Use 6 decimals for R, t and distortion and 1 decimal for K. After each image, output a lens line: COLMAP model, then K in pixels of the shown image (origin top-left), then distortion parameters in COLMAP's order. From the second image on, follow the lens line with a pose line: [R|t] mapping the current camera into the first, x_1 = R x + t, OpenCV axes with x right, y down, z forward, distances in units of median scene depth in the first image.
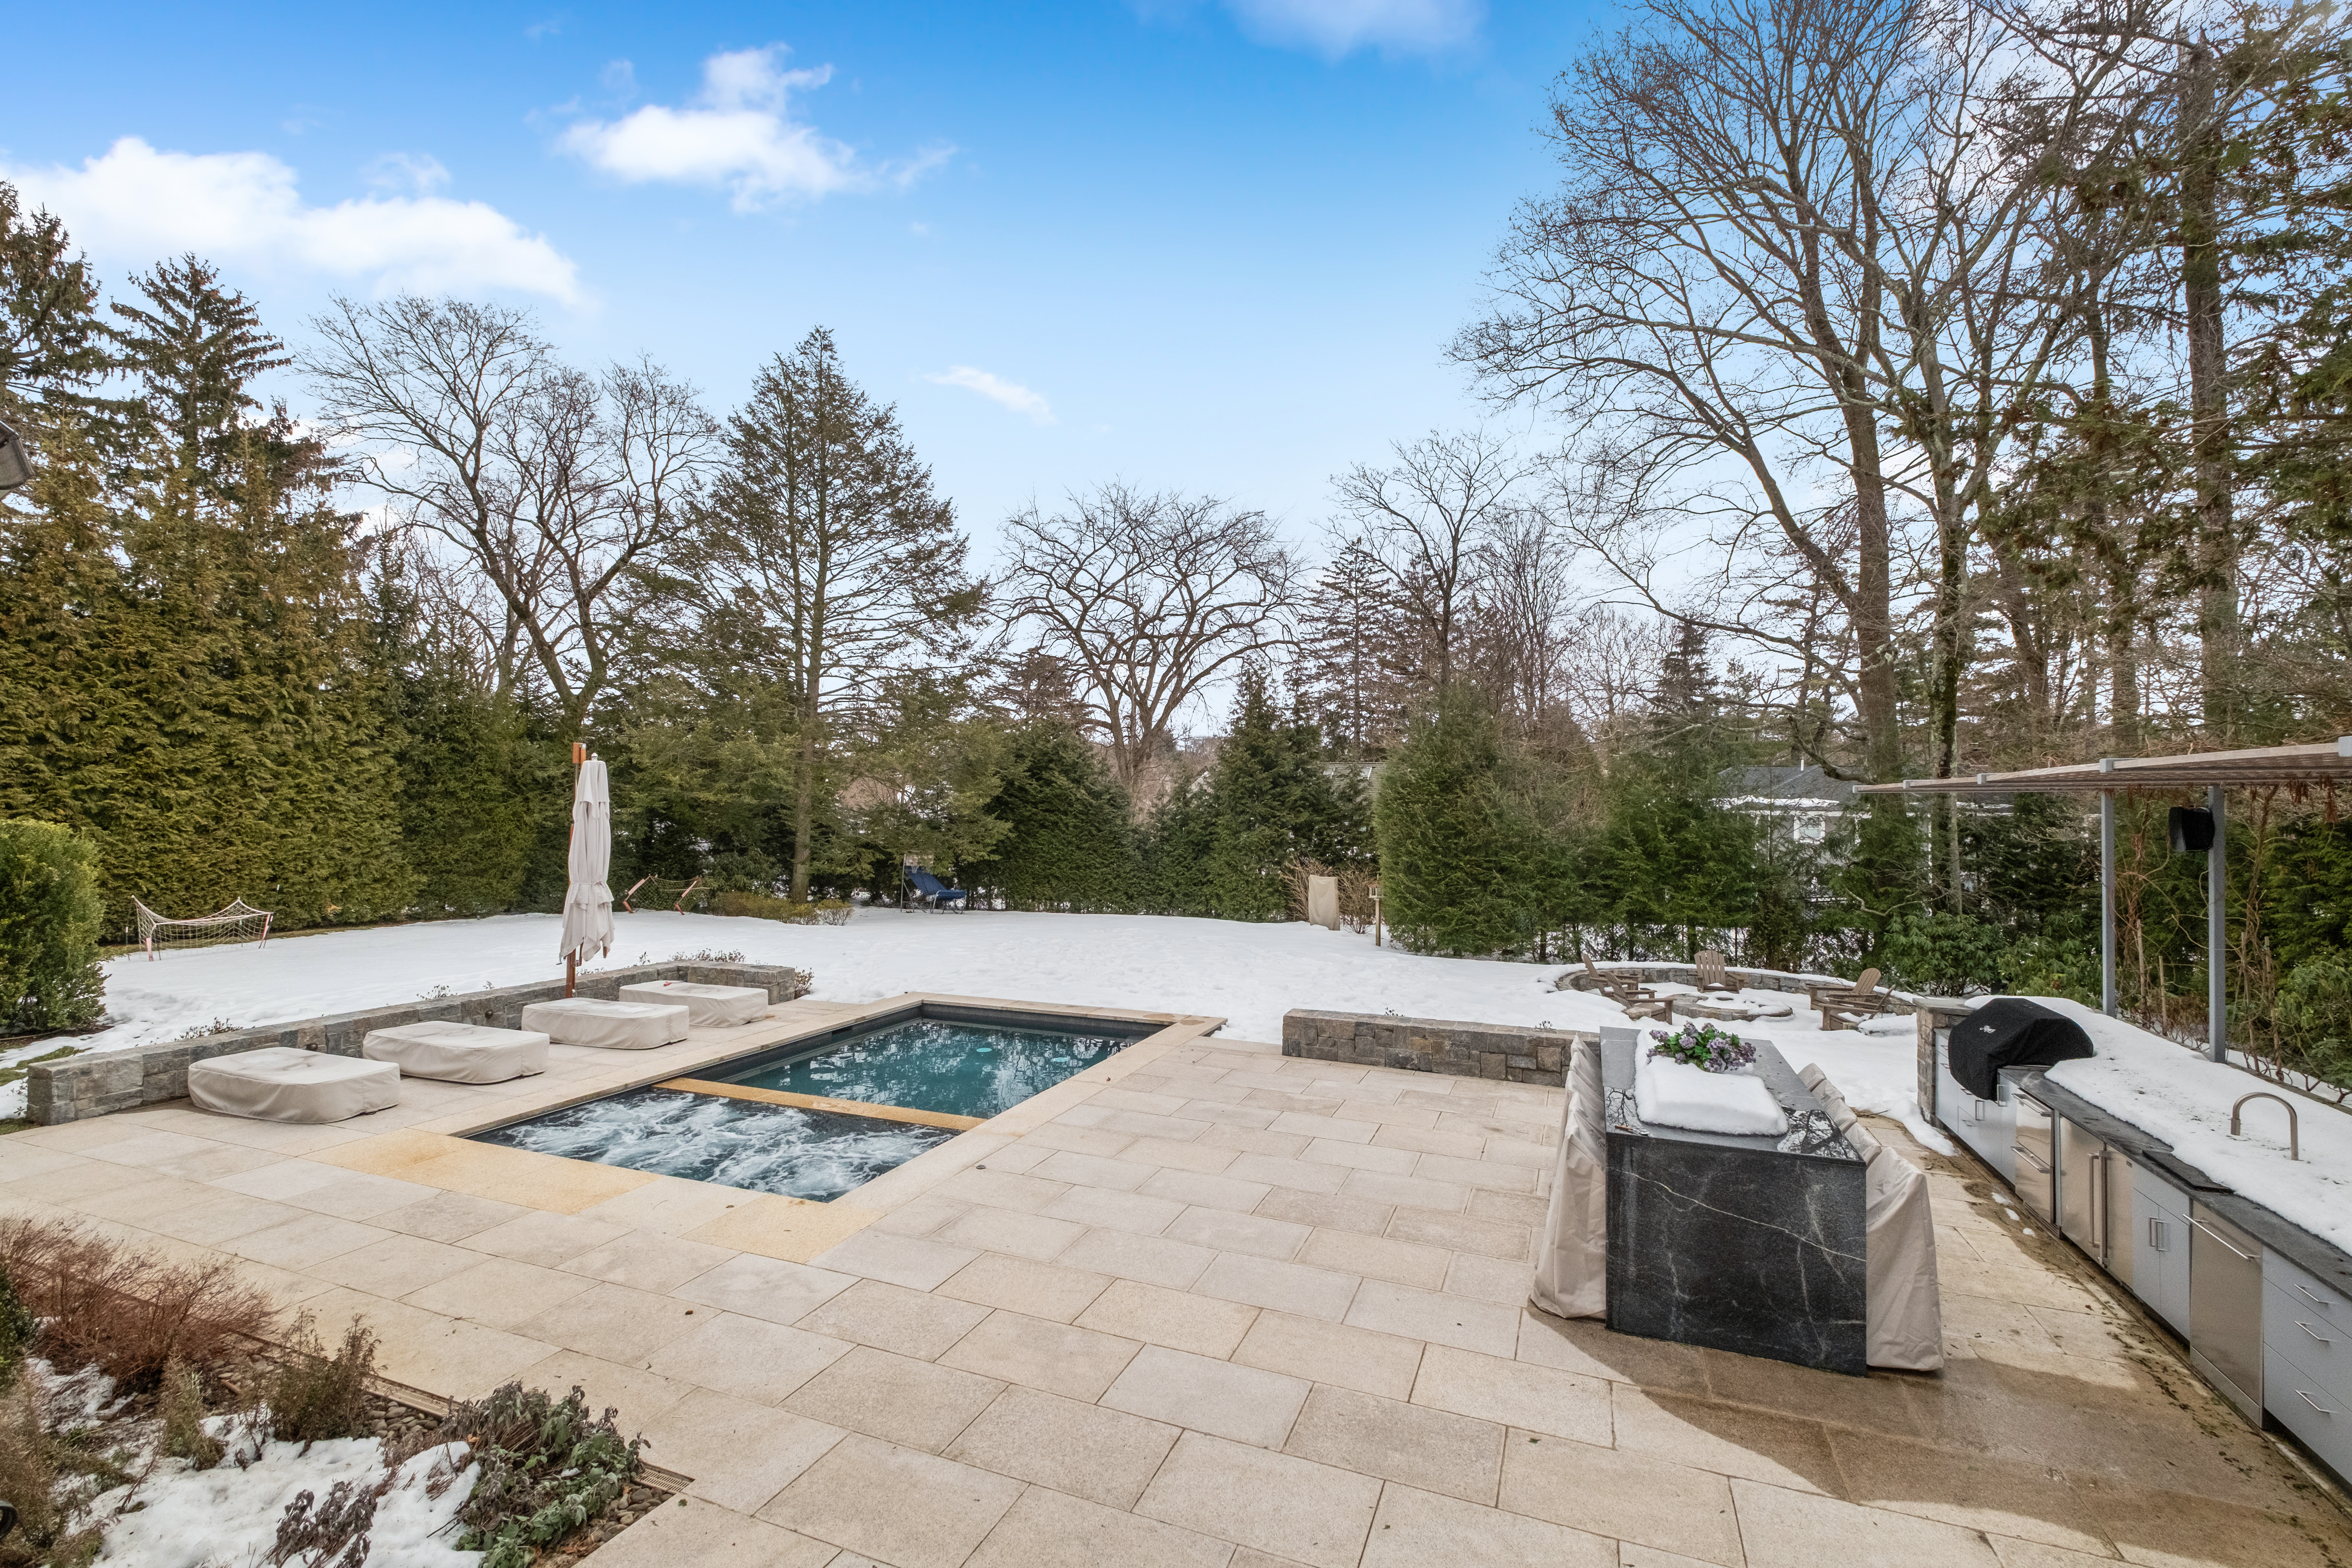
lens RADIAL K [[1028.4, 0, 1175.3], [0, 1028.4, 789.3], [0, 0, 1]] dist [0.000281, -0.001025]
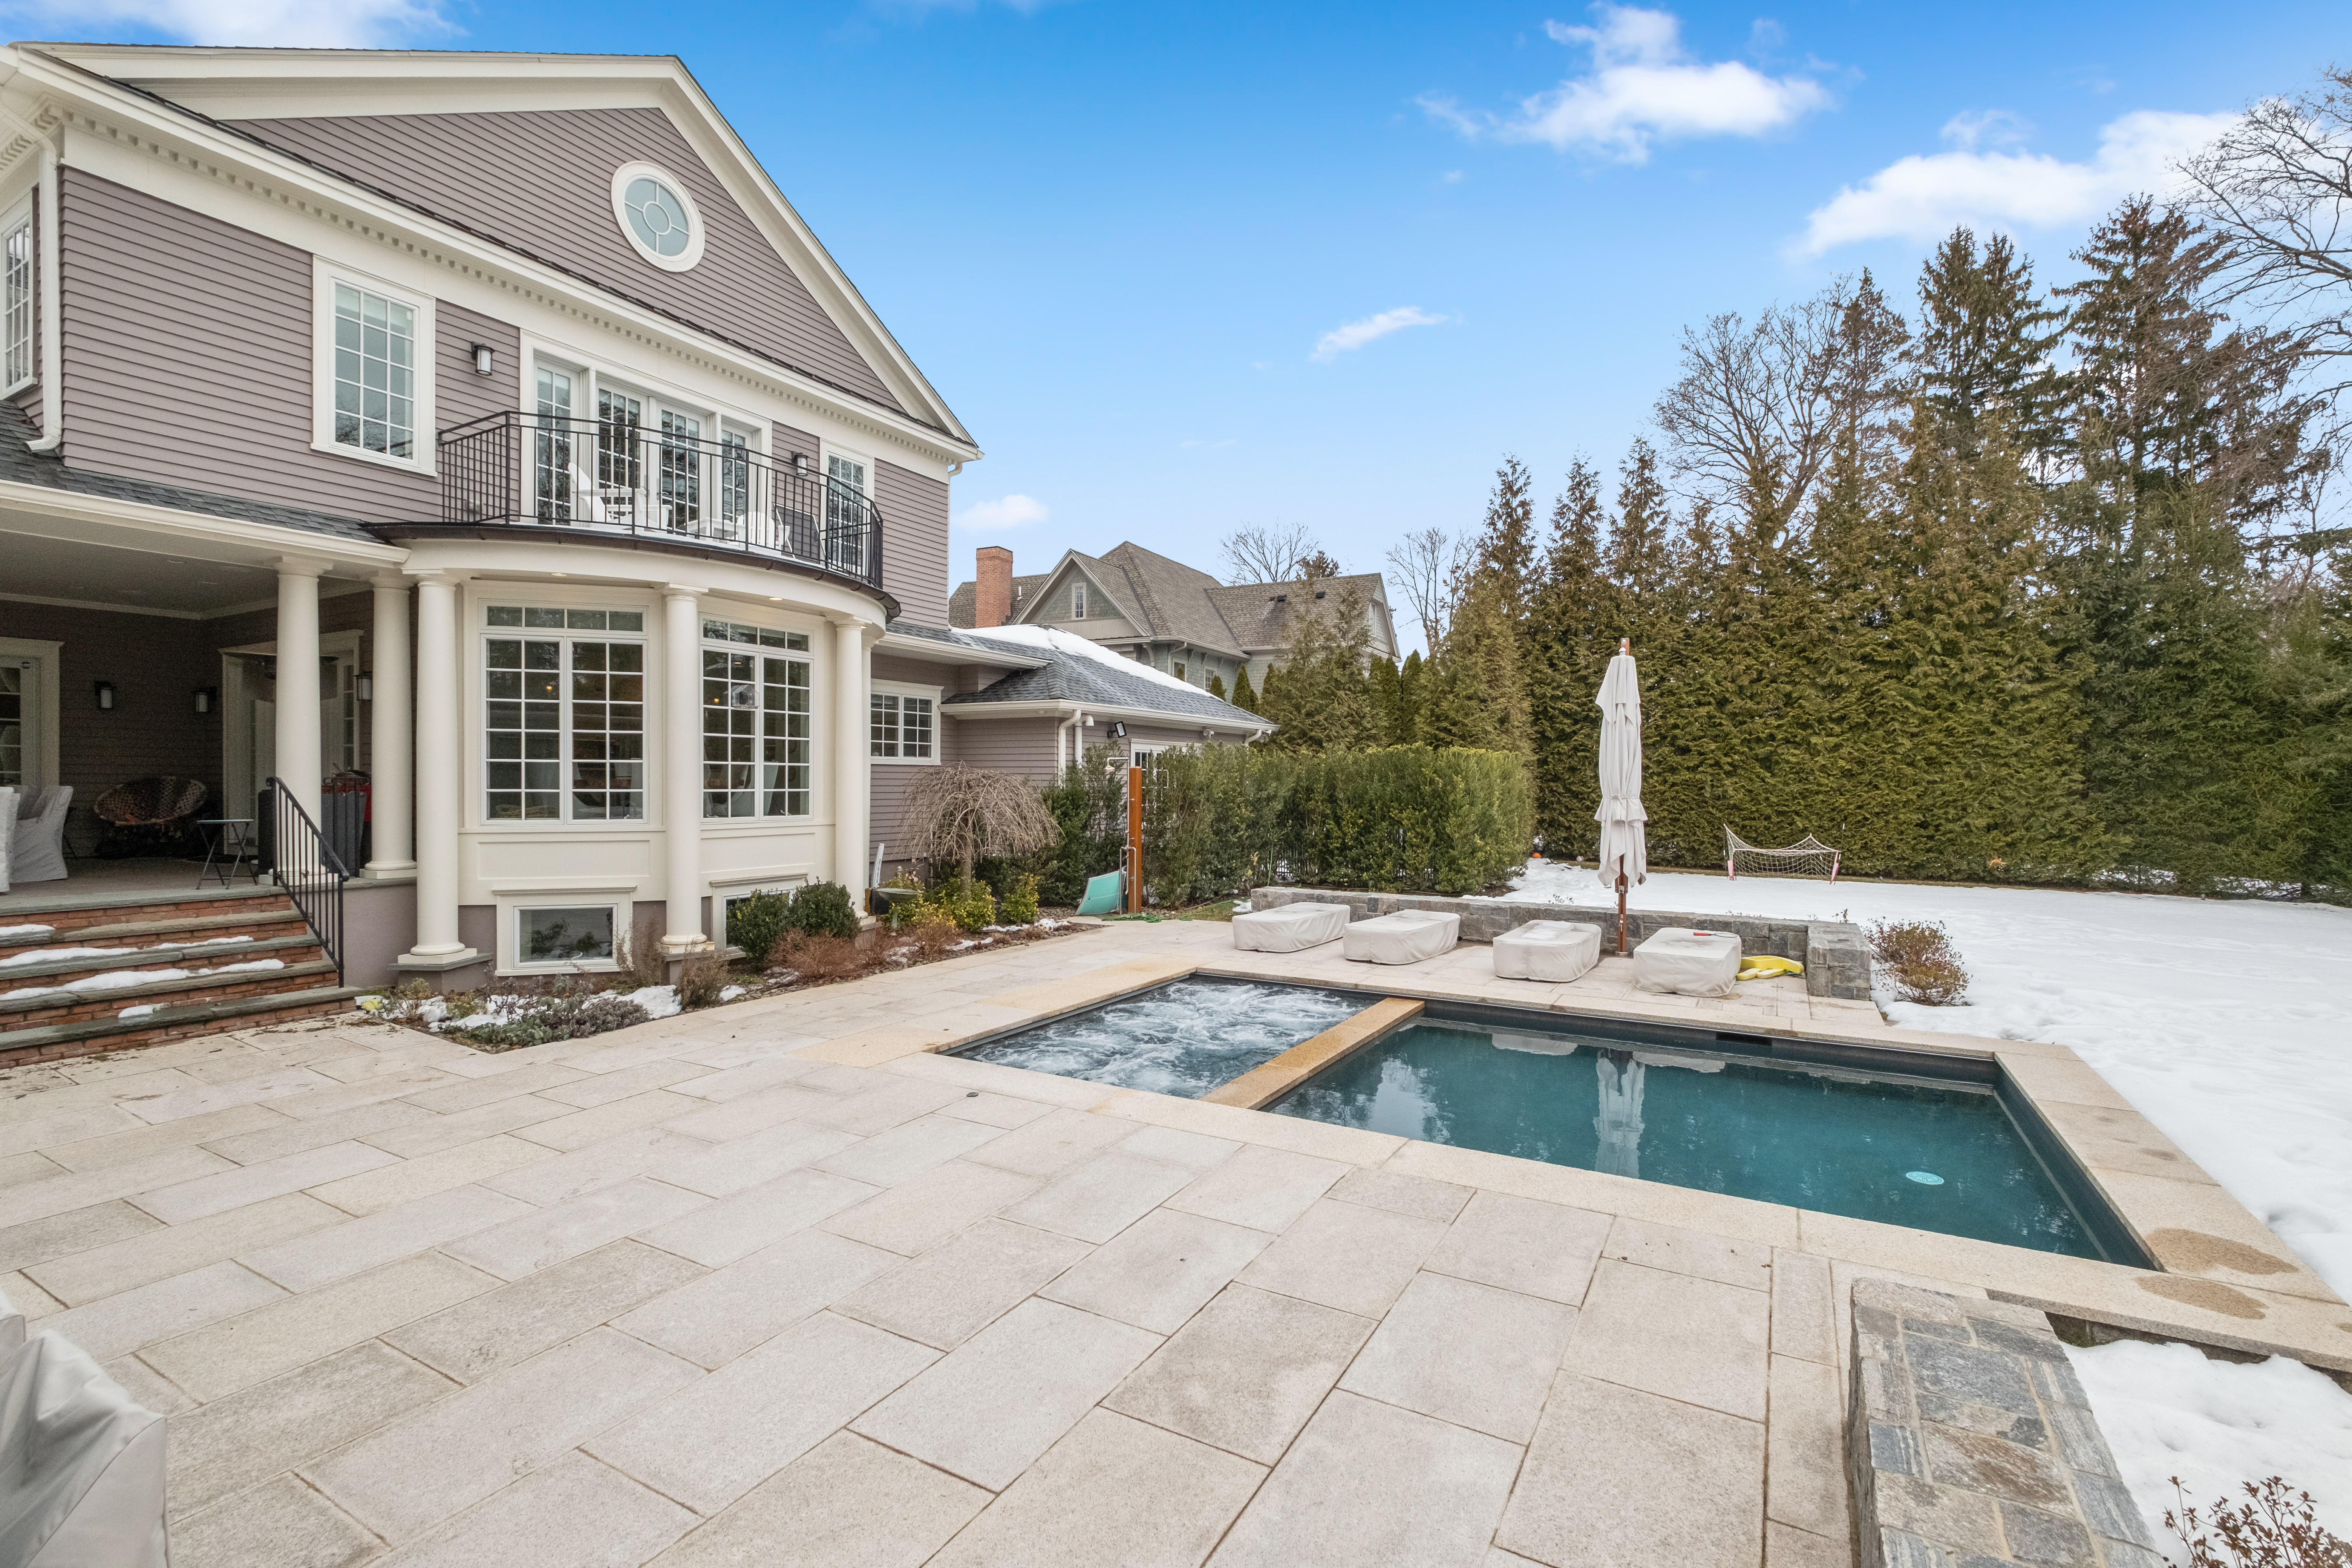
lens RADIAL K [[1028.4, 0, 1180.1], [0, 1028.4, 782.3], [0, 0, 1]] dist [0.000281, -0.001025]
pose [[-0.128944, -0.004831, -0.991640, 0.214001], [0.011160, 0.999918, -0.006323, 0.049795], [0.991589, -0.011882, -0.128880, 0.470256]]
